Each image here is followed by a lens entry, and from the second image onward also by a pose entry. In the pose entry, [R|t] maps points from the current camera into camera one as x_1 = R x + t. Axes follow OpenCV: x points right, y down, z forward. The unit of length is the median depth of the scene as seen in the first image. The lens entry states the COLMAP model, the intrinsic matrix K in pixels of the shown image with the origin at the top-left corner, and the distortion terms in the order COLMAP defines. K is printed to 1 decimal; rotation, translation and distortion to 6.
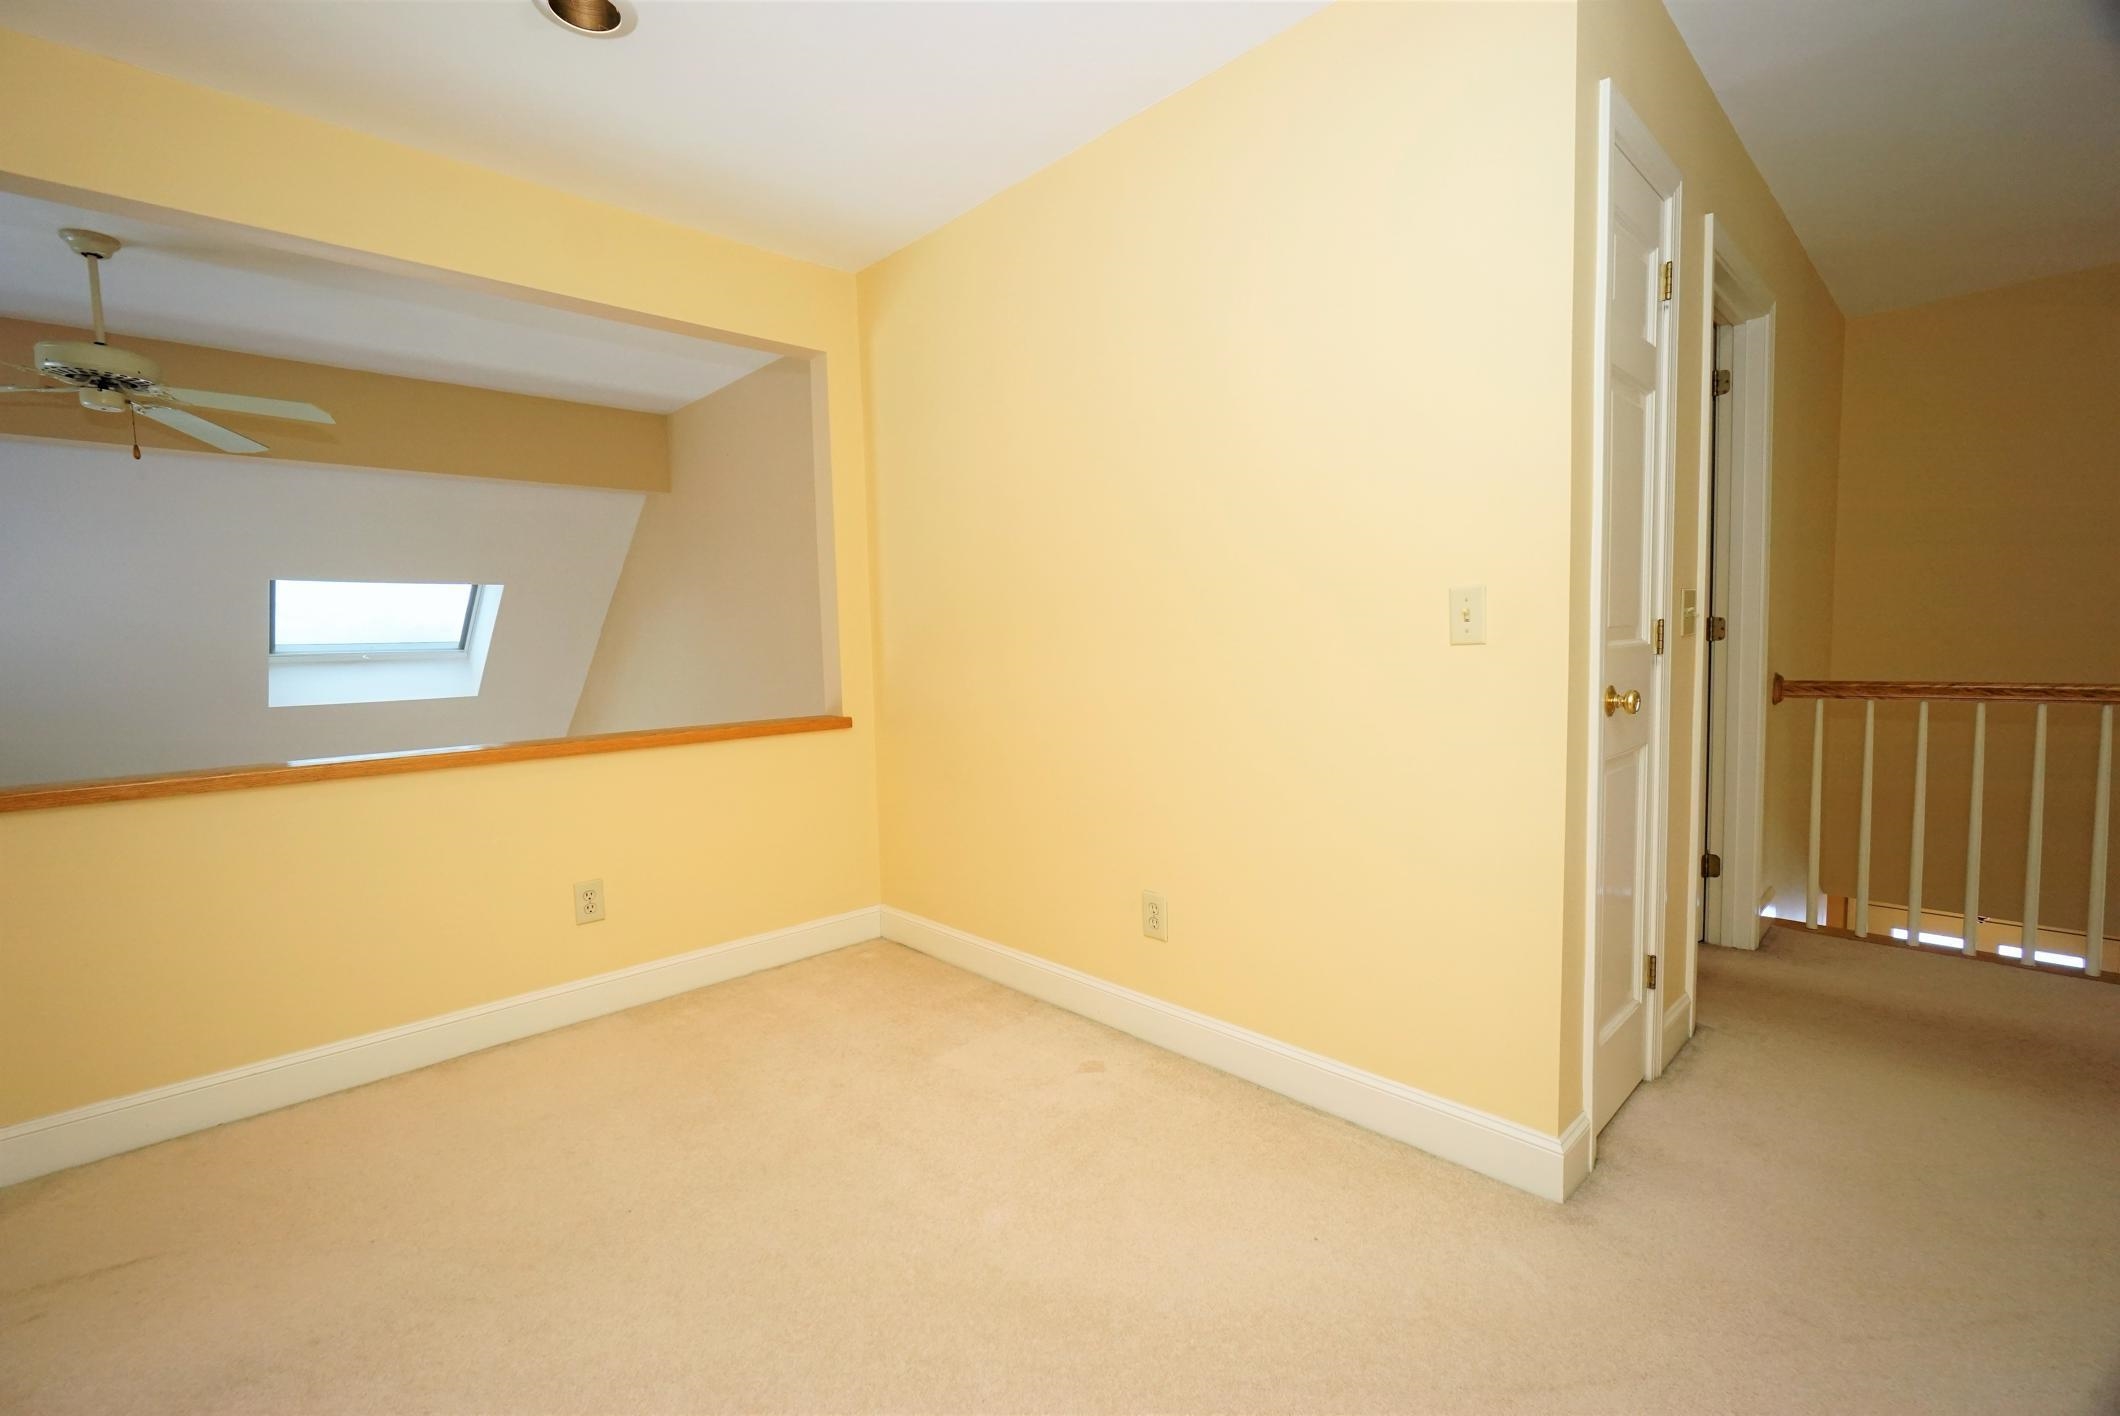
lens RADIAL K [[911.3, 0, 1050.3], [0, 911.3, 703.2], [0, 0, 1]] dist [-0.003654, 0.000735]
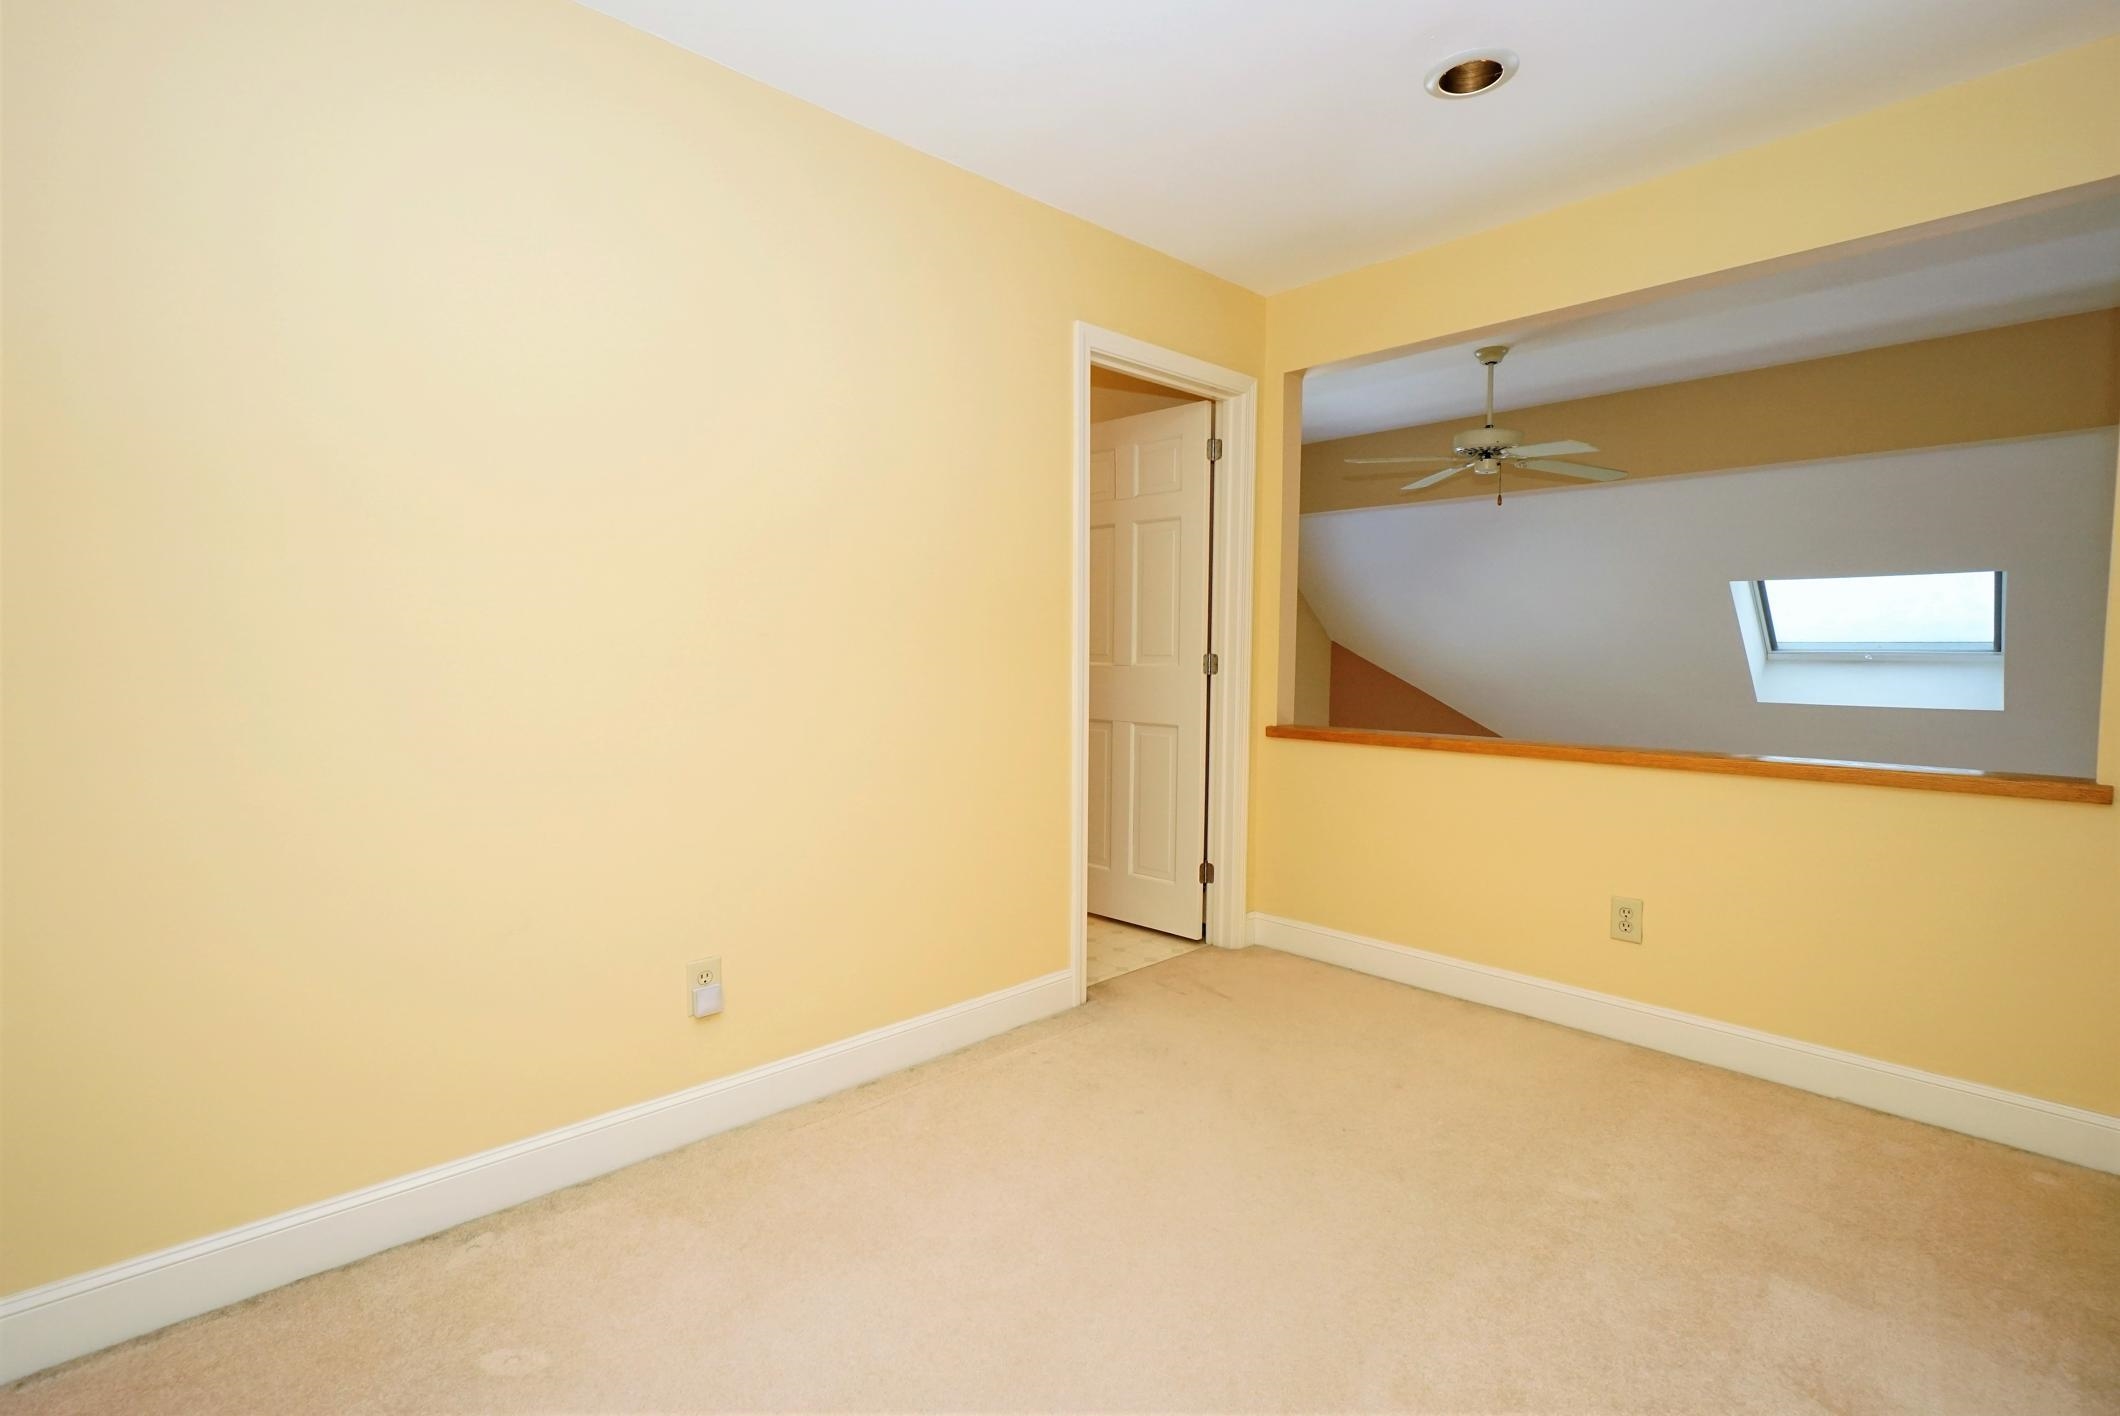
lens RADIAL K [[954.1, 0, 1056.8], [0, 954.1, 715.4], [0, 0, 1]] dist [-0.000656, 0.000146]
pose [[0.000848, 0.094683, -0.995507, 0.229381], [-0.076476, 0.992598, 0.094341, -0.021393], [0.997071, 0.076052, 0.008082, 0.184455]]
